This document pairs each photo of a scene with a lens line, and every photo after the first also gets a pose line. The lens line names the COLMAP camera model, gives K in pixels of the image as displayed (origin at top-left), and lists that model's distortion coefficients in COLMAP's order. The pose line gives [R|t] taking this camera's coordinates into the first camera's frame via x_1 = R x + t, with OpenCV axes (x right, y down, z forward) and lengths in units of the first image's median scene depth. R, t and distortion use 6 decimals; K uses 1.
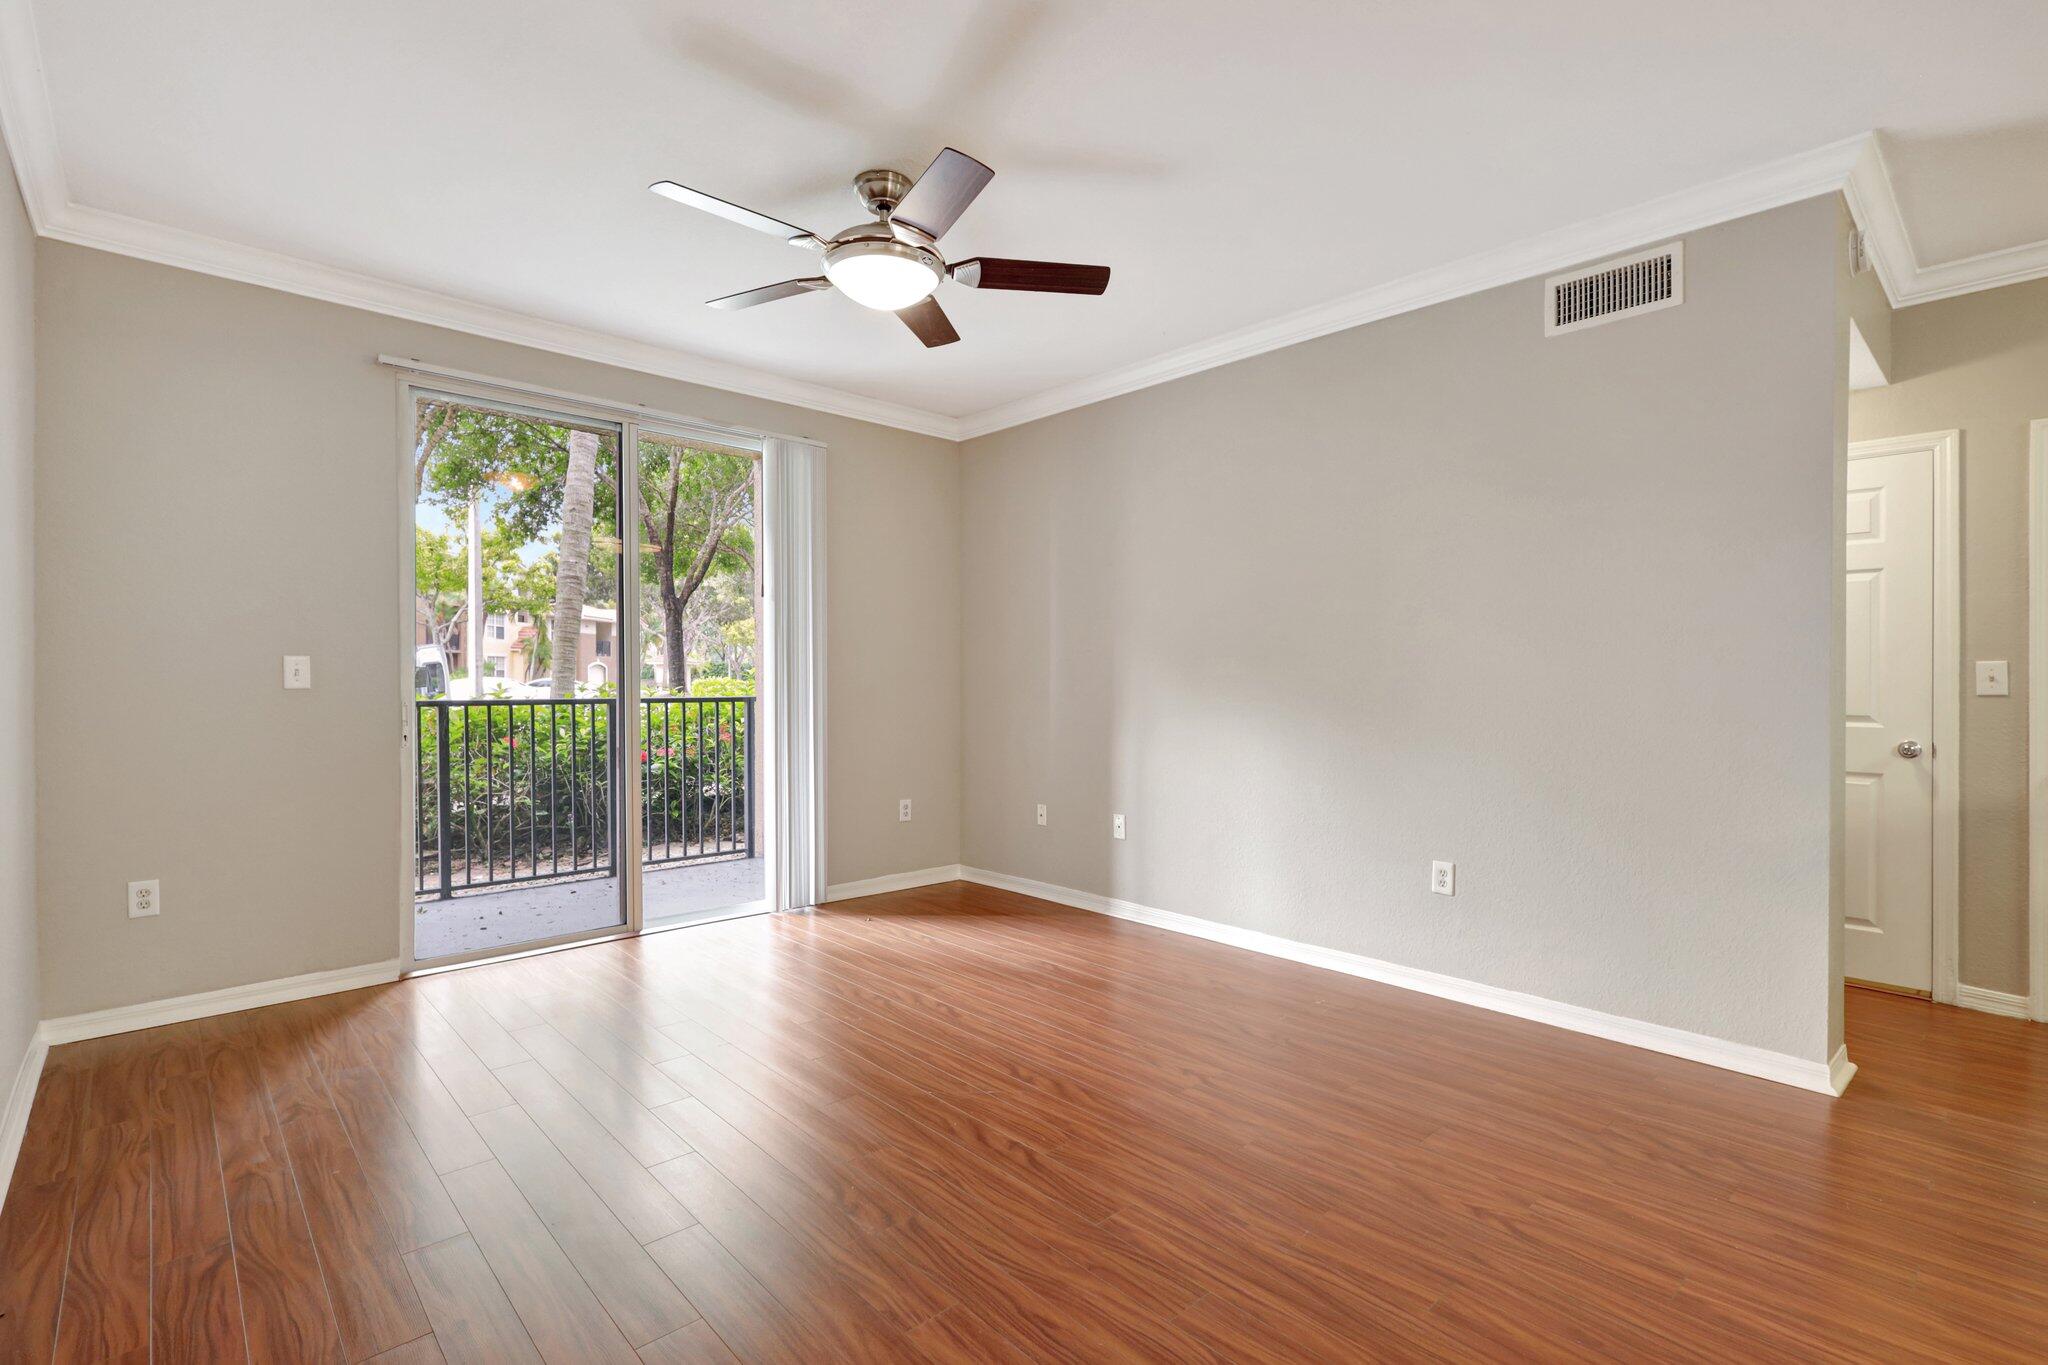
lens RADIAL K [[952.1, 0, 1024.0], [0, 952.1, 682.5], [0, 0, 1]] dist [-0.002348, -0.000281]
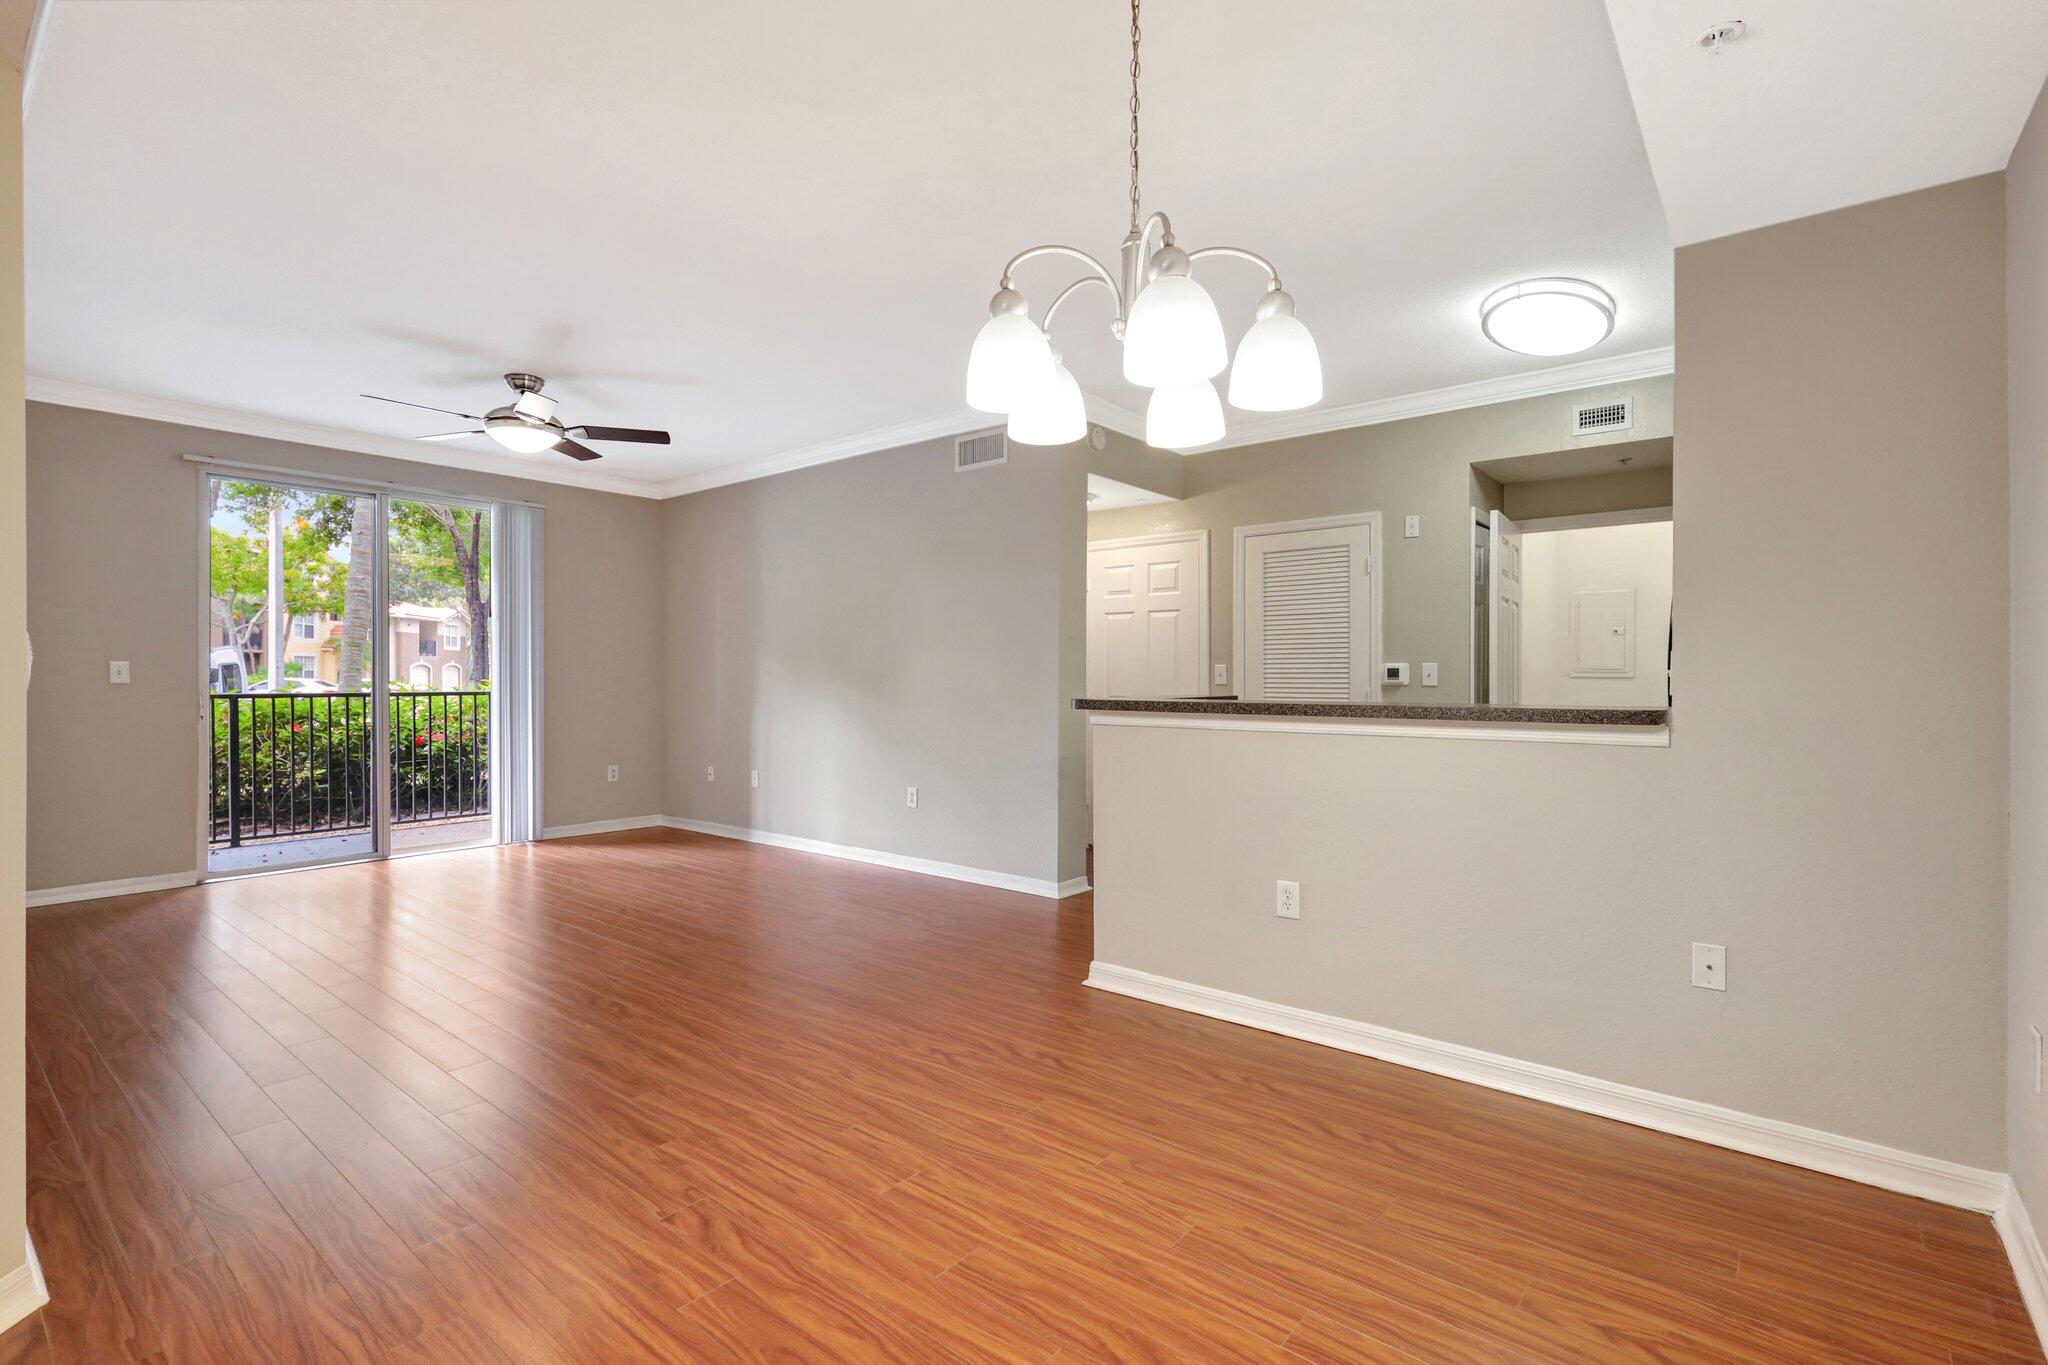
lens RADIAL K [[949.0, 0, 1026.5], [0, 949.0, 670.6], [0, 0, 1]] dist [-0.000178, 0.000492]
pose [[0.990025, -0.000161, 0.140892, 0.250843], [0.002023, 0.999913, -0.013069, 0.006370], [-0.140878, 0.013224, 0.989939, -0.392952]]
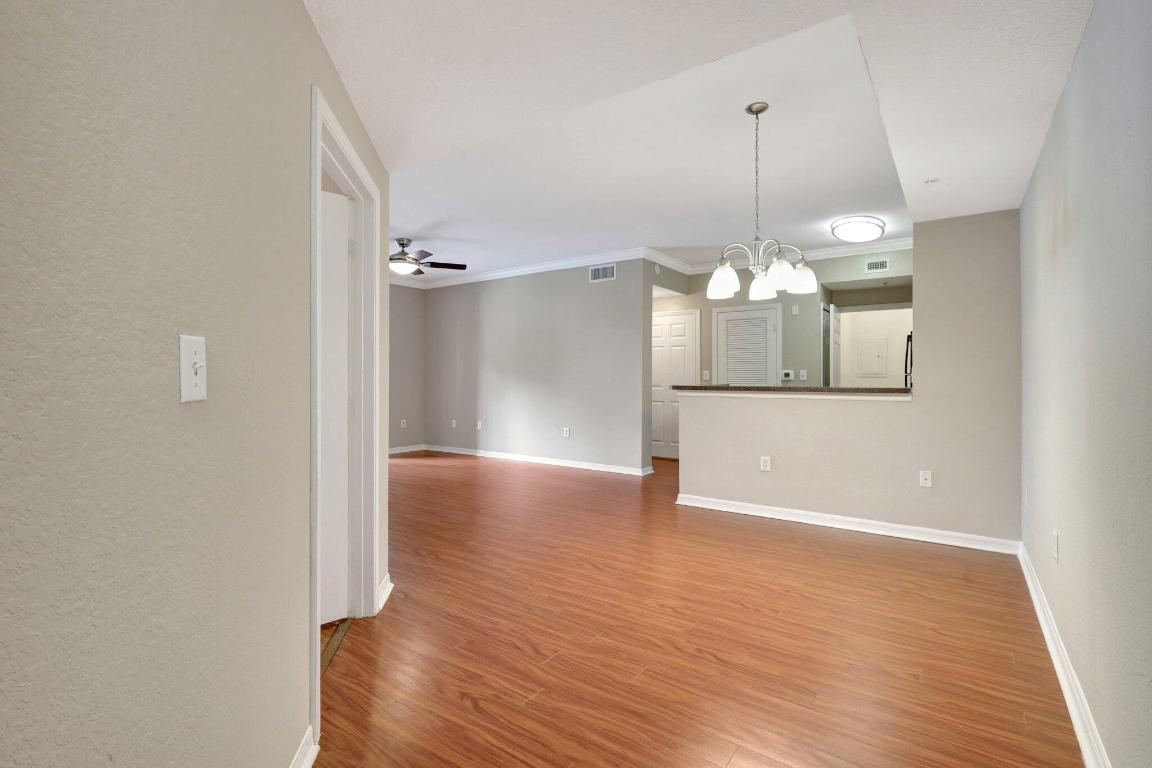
lens RADIAL K [[540.0, 0, 575.8], [0, 540.0, 369.6], [0, 0, 1]] dist [0.001204, 0.000193]
pose [[0.978965, 0.001947, 0.204021, 0.041096], [0.002066, 0.999809, -0.019458, 0.008295], [-0.204019, 0.019470, 0.978773, -0.594023]]
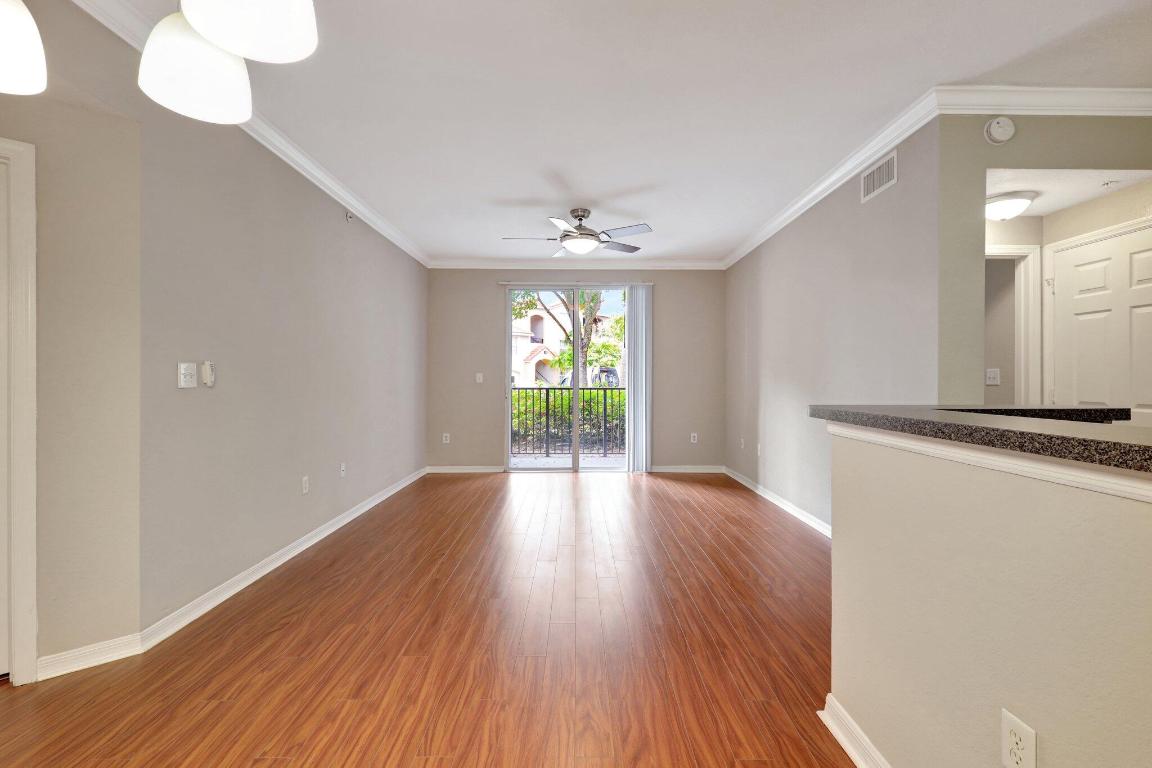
lens RADIAL K [[533.8, 0, 577.4], [0, 533.8, 377.3], [0, 0, 1]] dist [-0.000178, 0.000492]
pose [[0.737235, -0.002604, -0.675631, 0.494224], [-0.003916, 0.999959, -0.008126, 0.001782], [0.675625, 0.008636, 0.737195, -0.112706]]
